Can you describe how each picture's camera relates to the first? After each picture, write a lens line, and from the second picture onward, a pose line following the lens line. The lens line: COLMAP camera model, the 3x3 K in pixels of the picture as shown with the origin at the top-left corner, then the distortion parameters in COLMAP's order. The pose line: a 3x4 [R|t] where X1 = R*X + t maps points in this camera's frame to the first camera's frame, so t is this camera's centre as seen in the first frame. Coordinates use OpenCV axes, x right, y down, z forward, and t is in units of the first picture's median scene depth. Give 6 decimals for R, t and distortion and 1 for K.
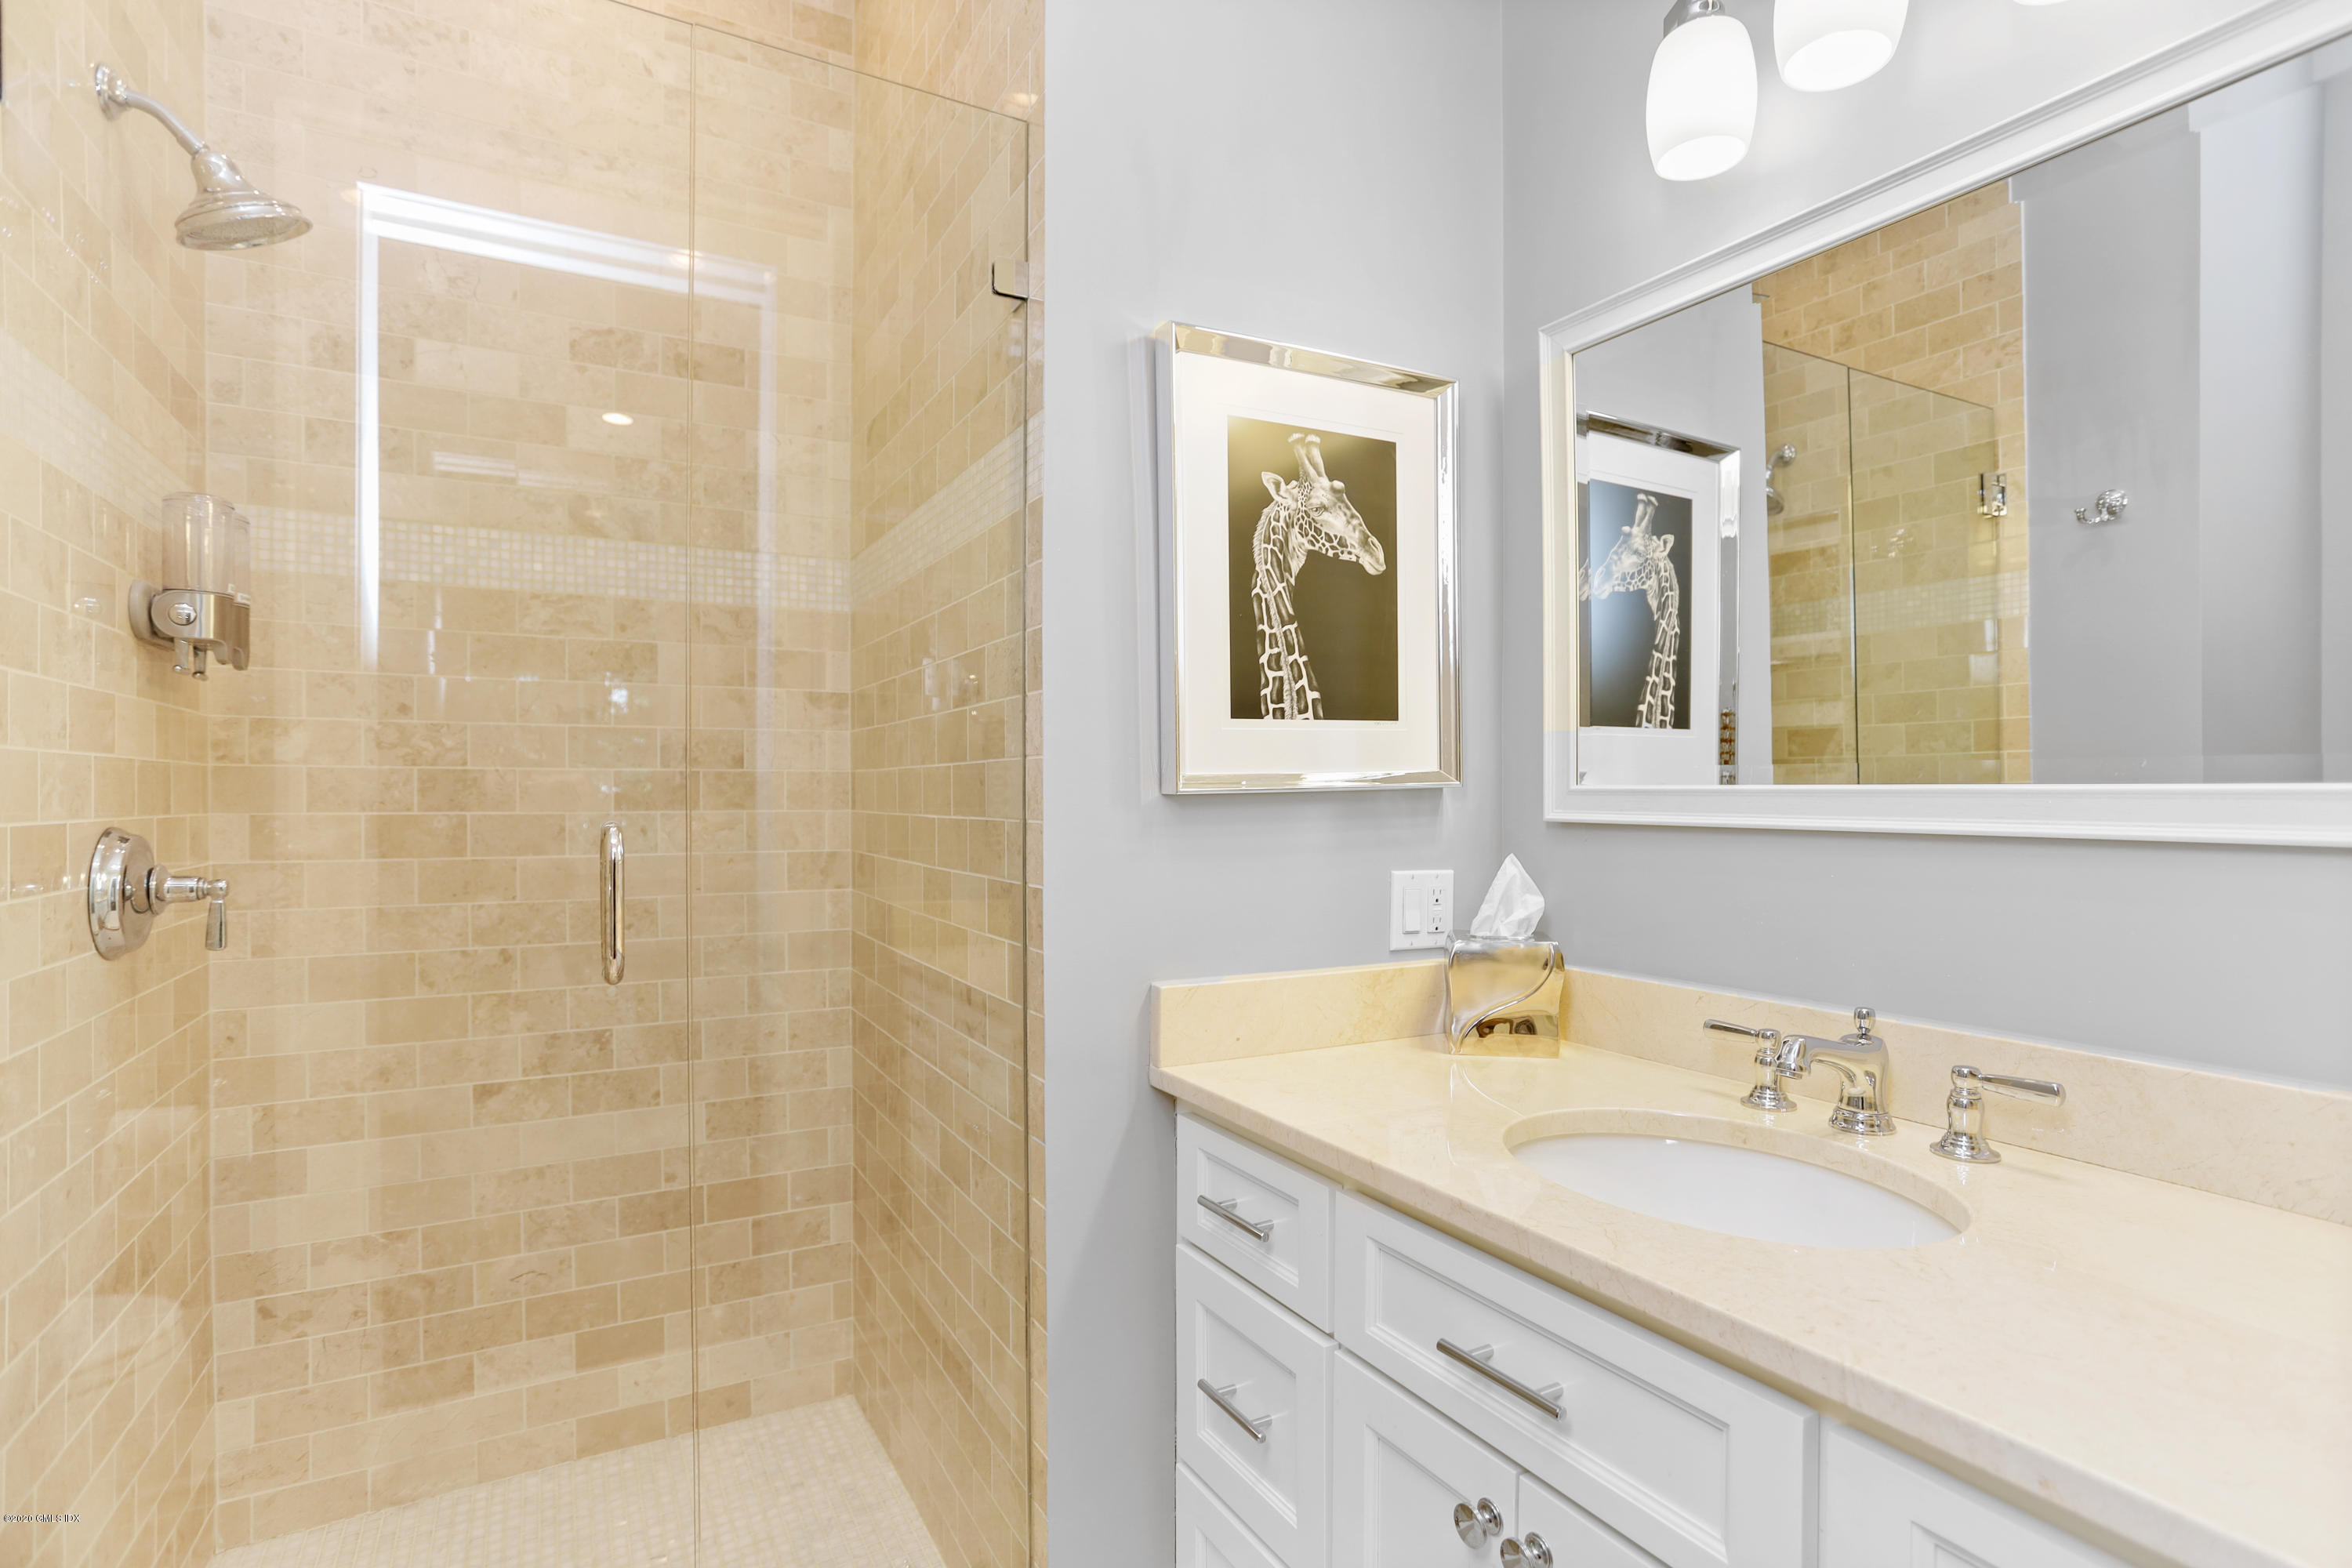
lens RADIAL K [[1167.8, 0, 1176.0], [0, 1167.8, 784.0], [0, 0, 1]] dist [-0.001249, -0.000251]
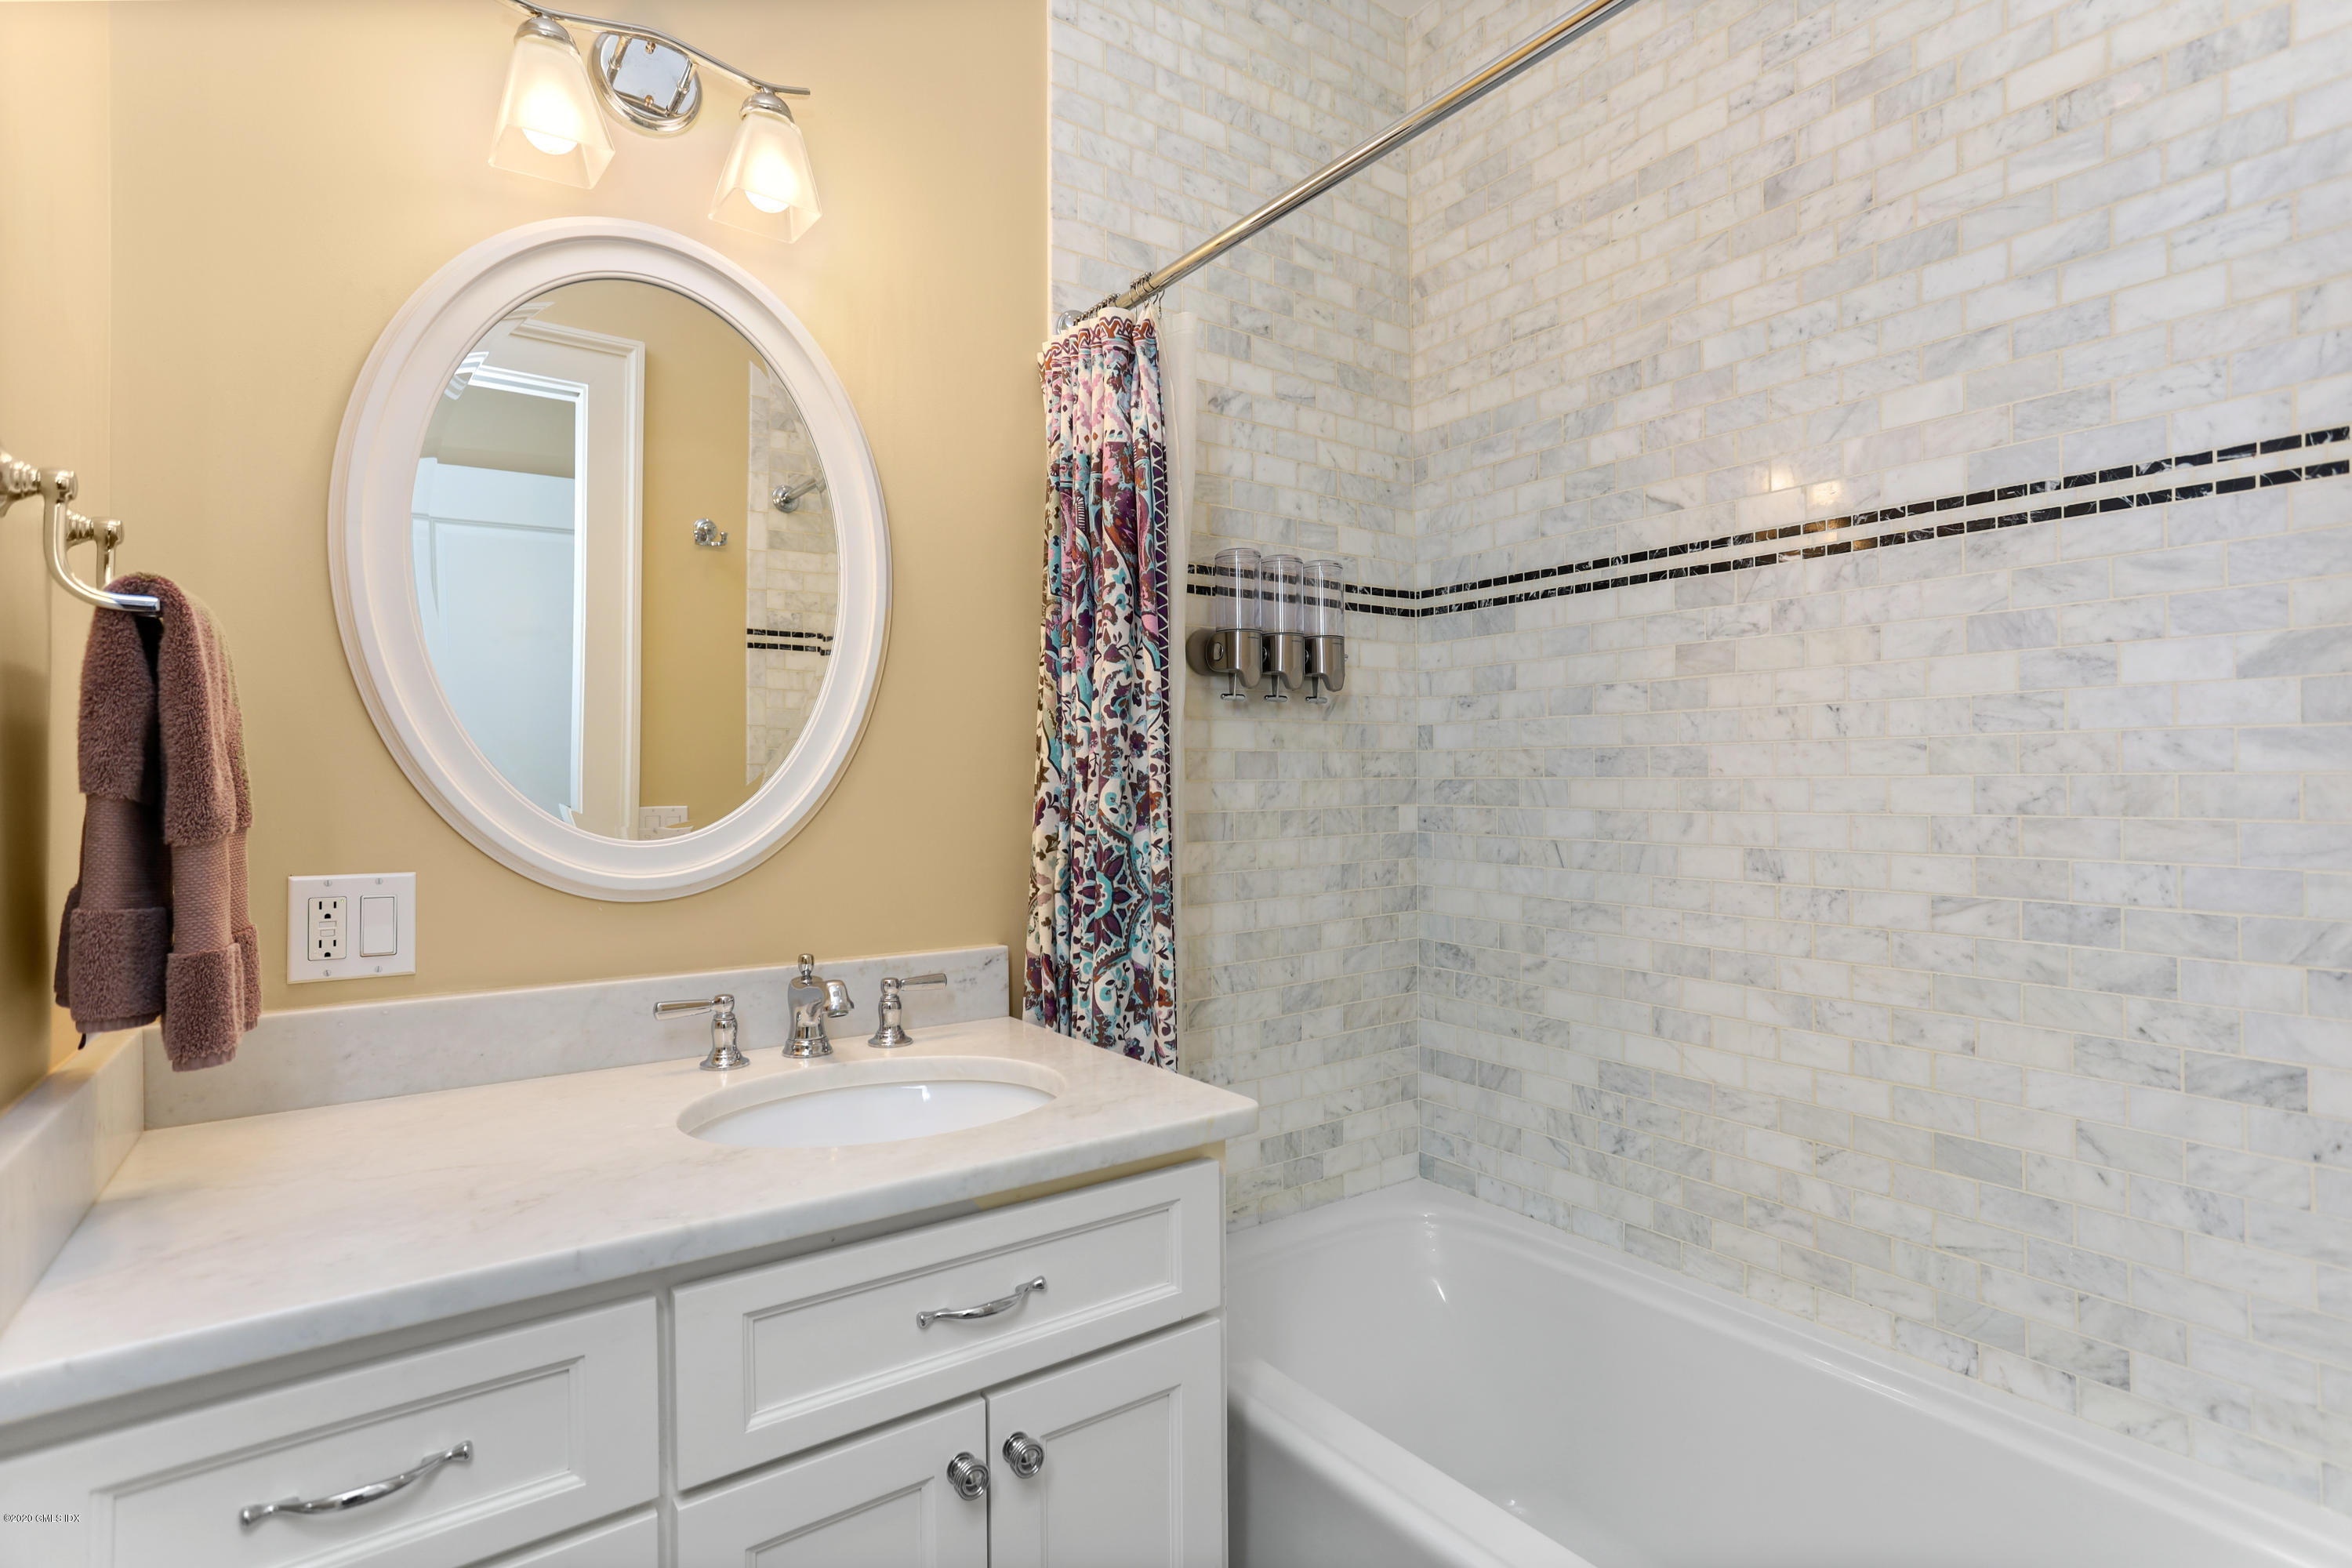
lens RADIAL K [[1167.8, 0, 1176.0], [0, 1167.8, 784.0], [0, 0, 1]] dist [-0.001249, -0.000251]
pose [[-0.113975, 0.010067, 0.993433, -0.637807], [-0.001534, 0.999946, -0.010309, 0.030418], [-0.993482, -0.002699, -0.113953, 0.761748]]
